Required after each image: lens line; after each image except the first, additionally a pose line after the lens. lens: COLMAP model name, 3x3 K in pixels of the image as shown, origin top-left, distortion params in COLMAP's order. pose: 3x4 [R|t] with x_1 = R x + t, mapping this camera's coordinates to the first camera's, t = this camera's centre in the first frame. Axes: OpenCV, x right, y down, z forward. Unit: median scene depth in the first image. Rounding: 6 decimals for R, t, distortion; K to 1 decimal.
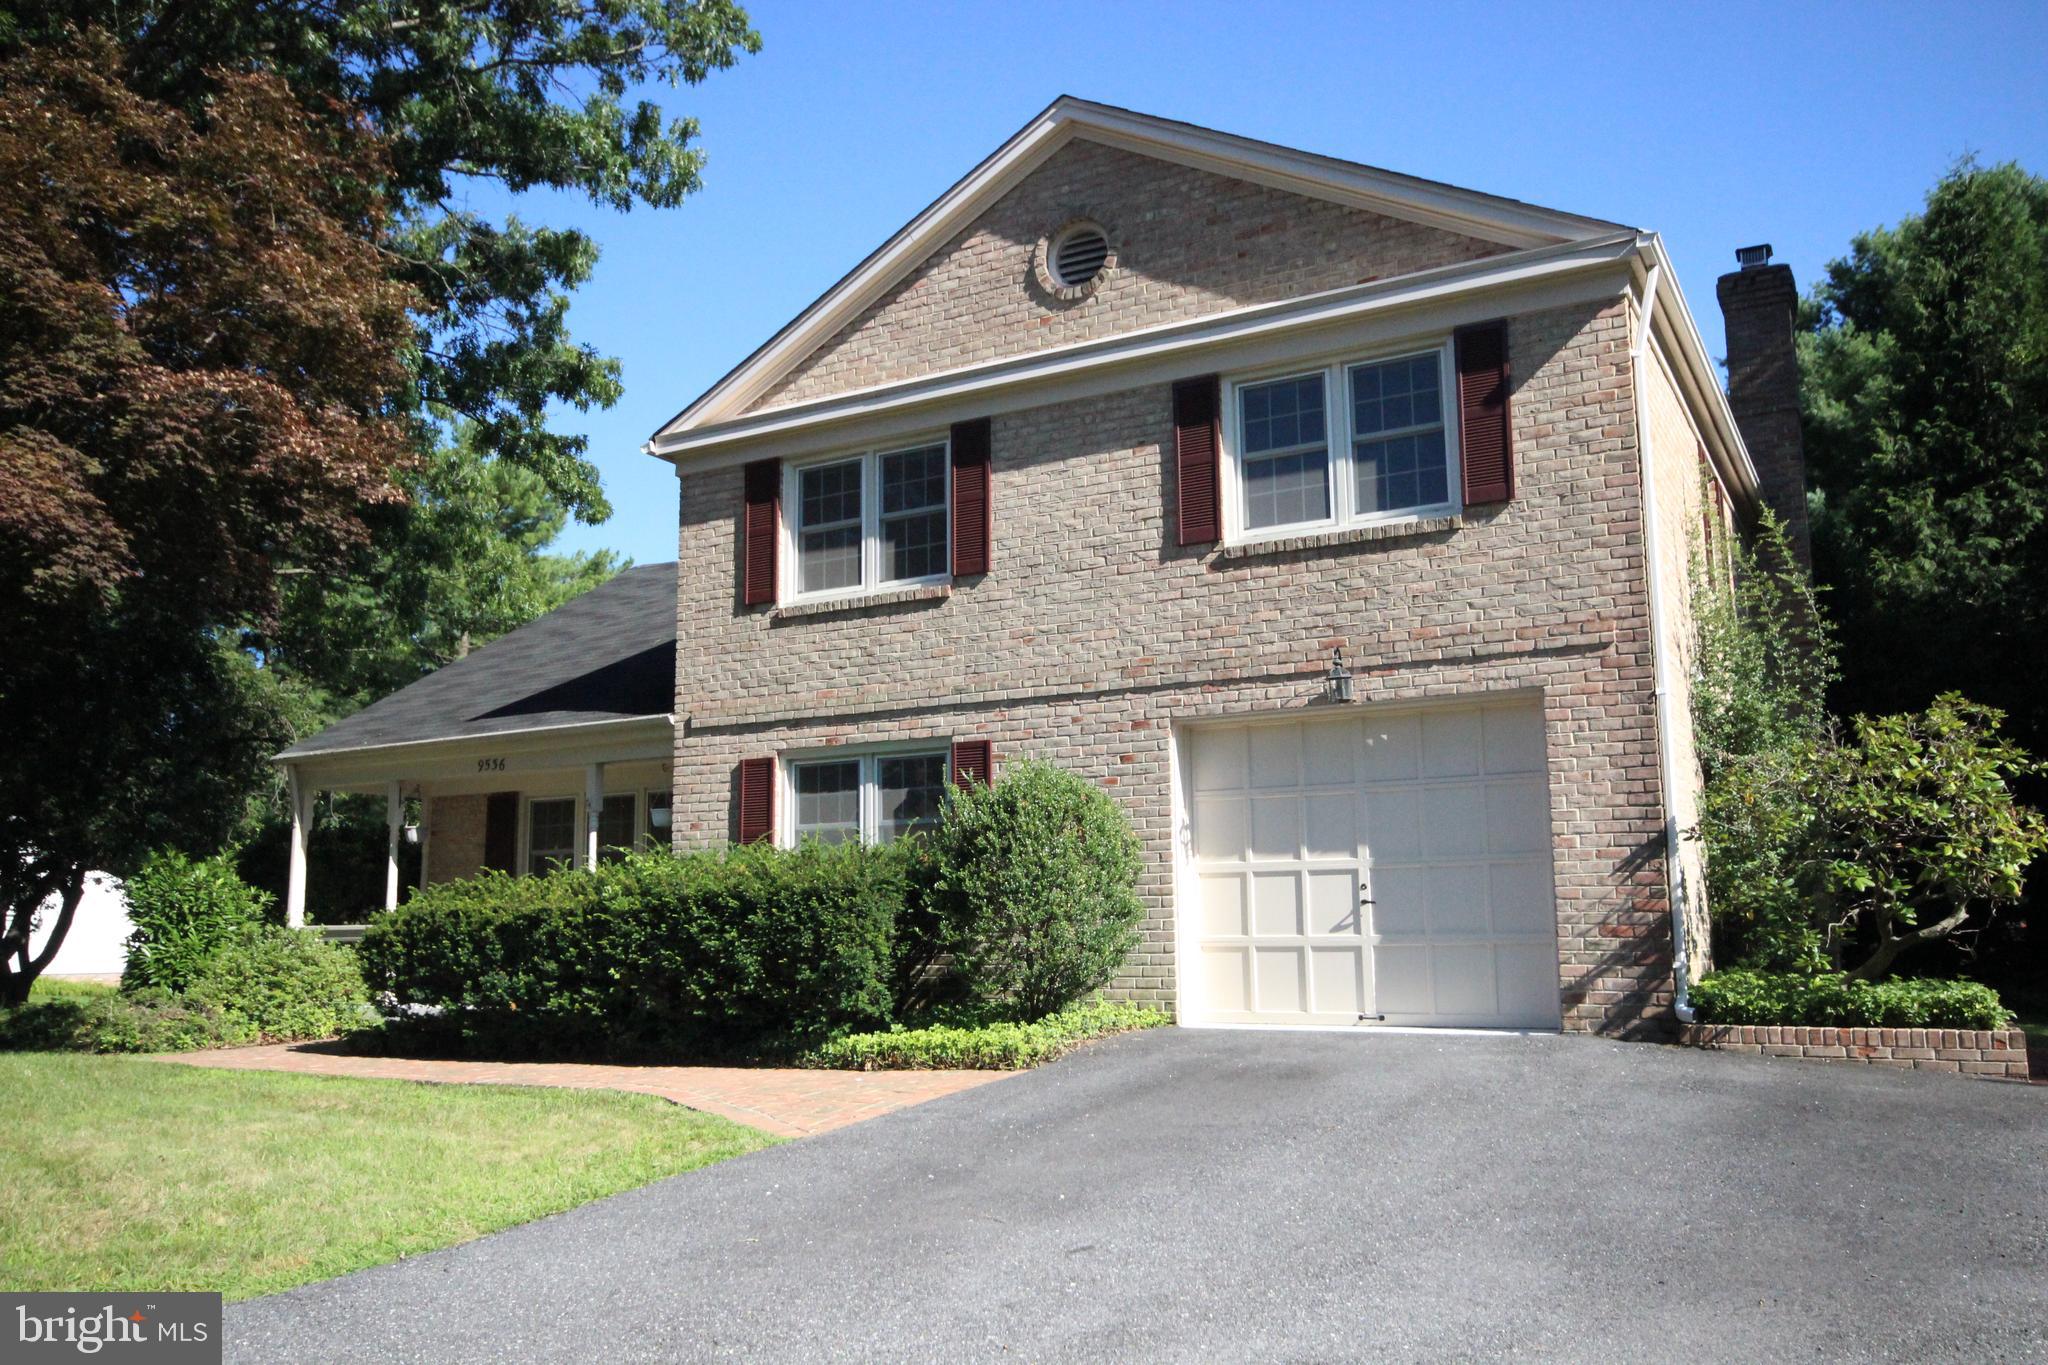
lens RADIAL K [[1632.3, 0, 1024.0], [0, 1632.3, 682.5], [0, 0, 1]] dist [-0.001548, -0.000294]
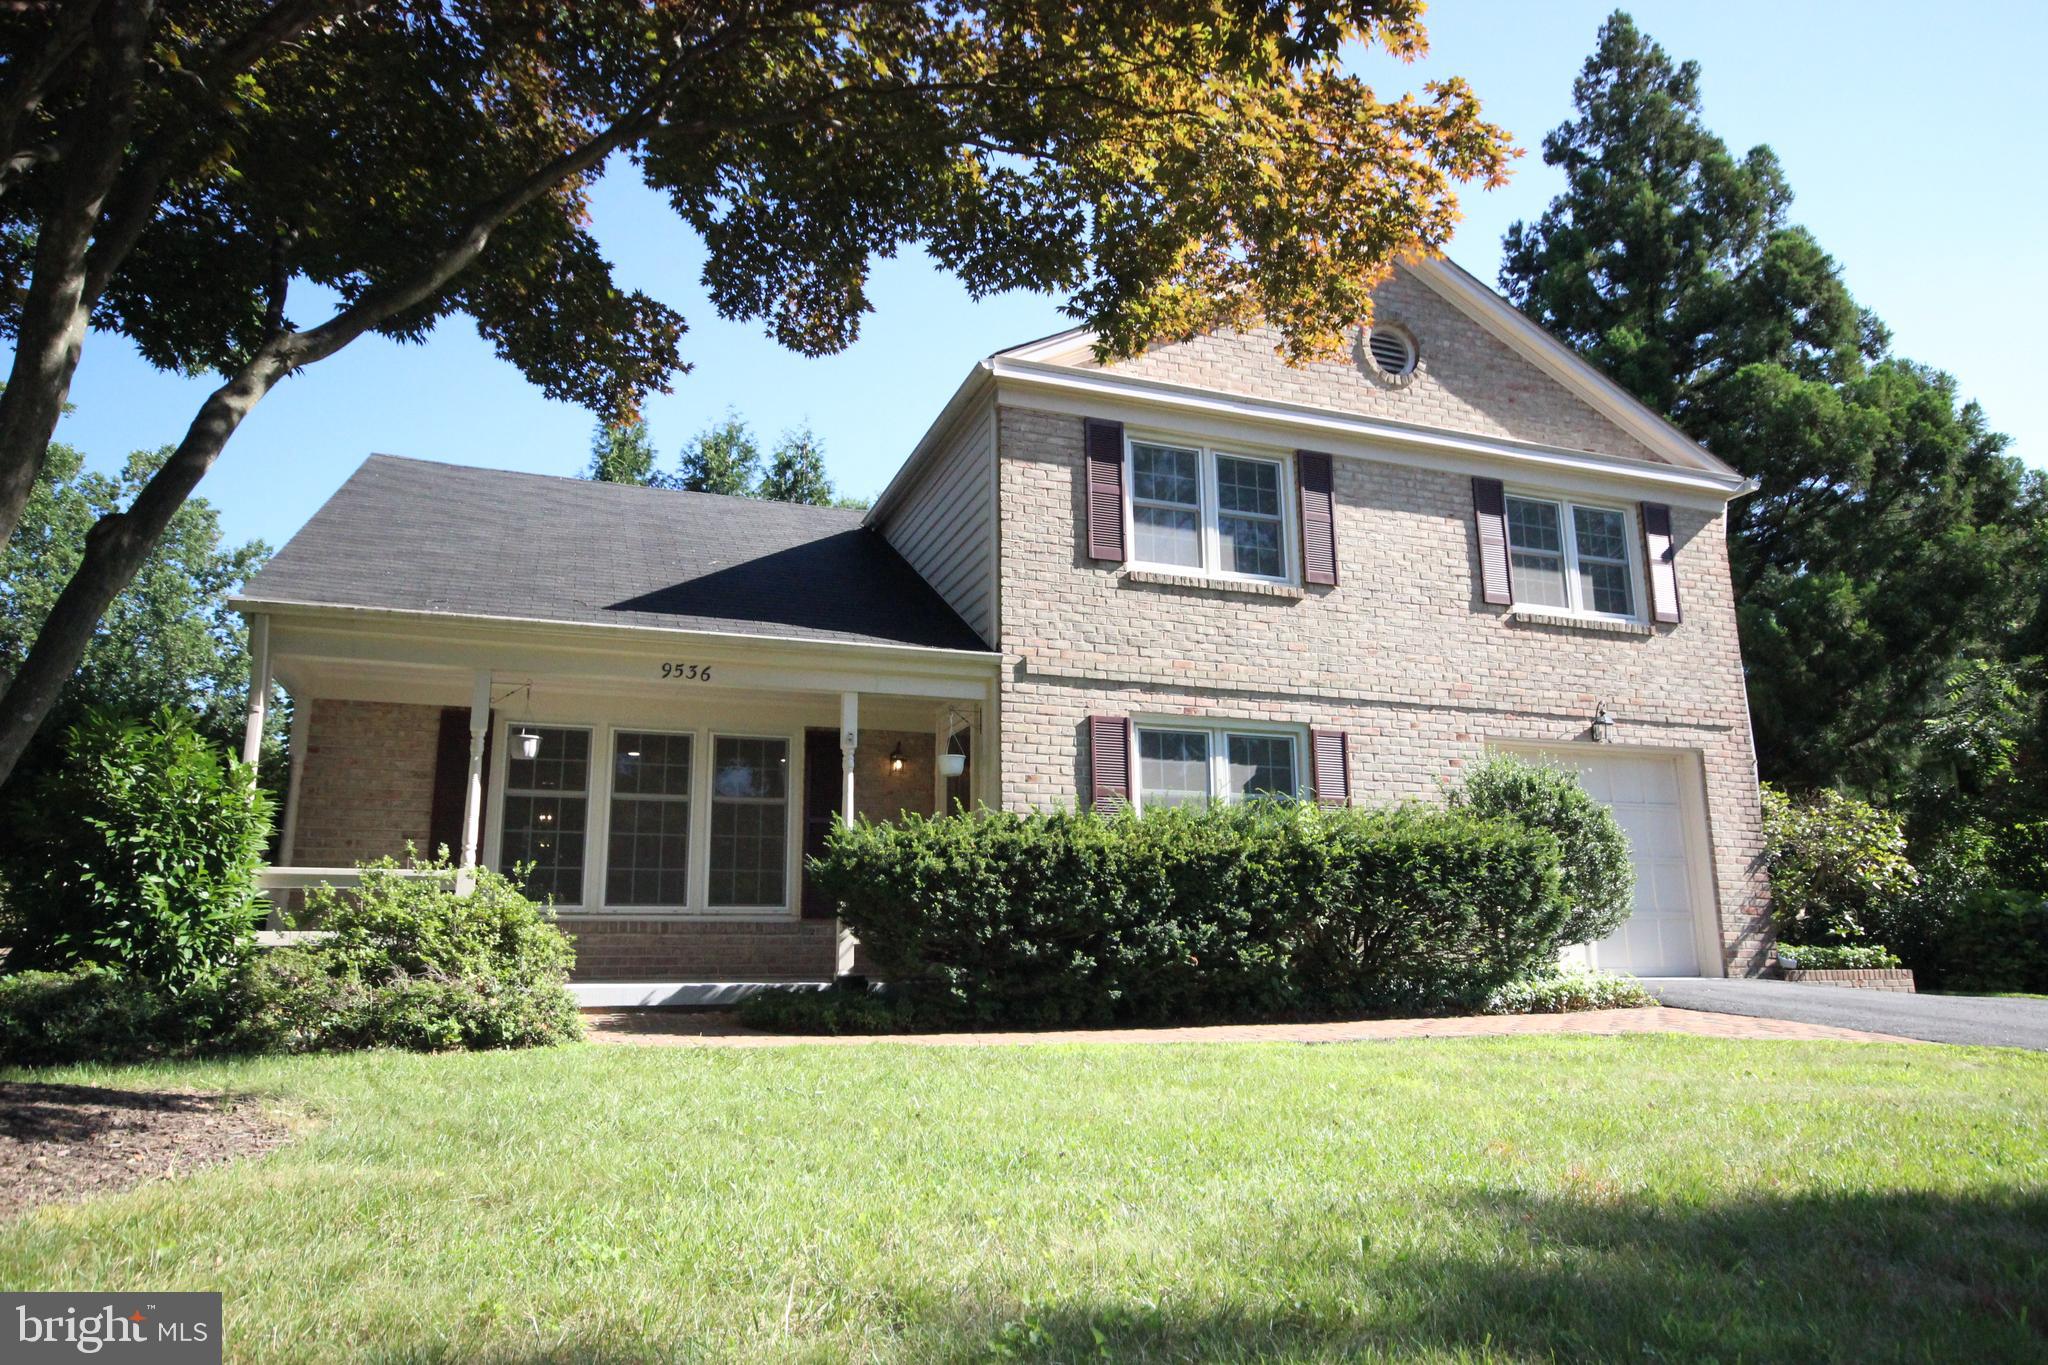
lens RADIAL K [[1295.0, 0, 1024.0], [0, 1295.0, 682.5], [0, 0, 1]] dist [0.003851, 0.000676]
pose [[0.638832, 0.170638, 0.750184, -0.830858], [-0.117229, 0.985297, -0.124288, 0.137206], [-0.760362, -0.008545, 0.649443, 0.576302]]
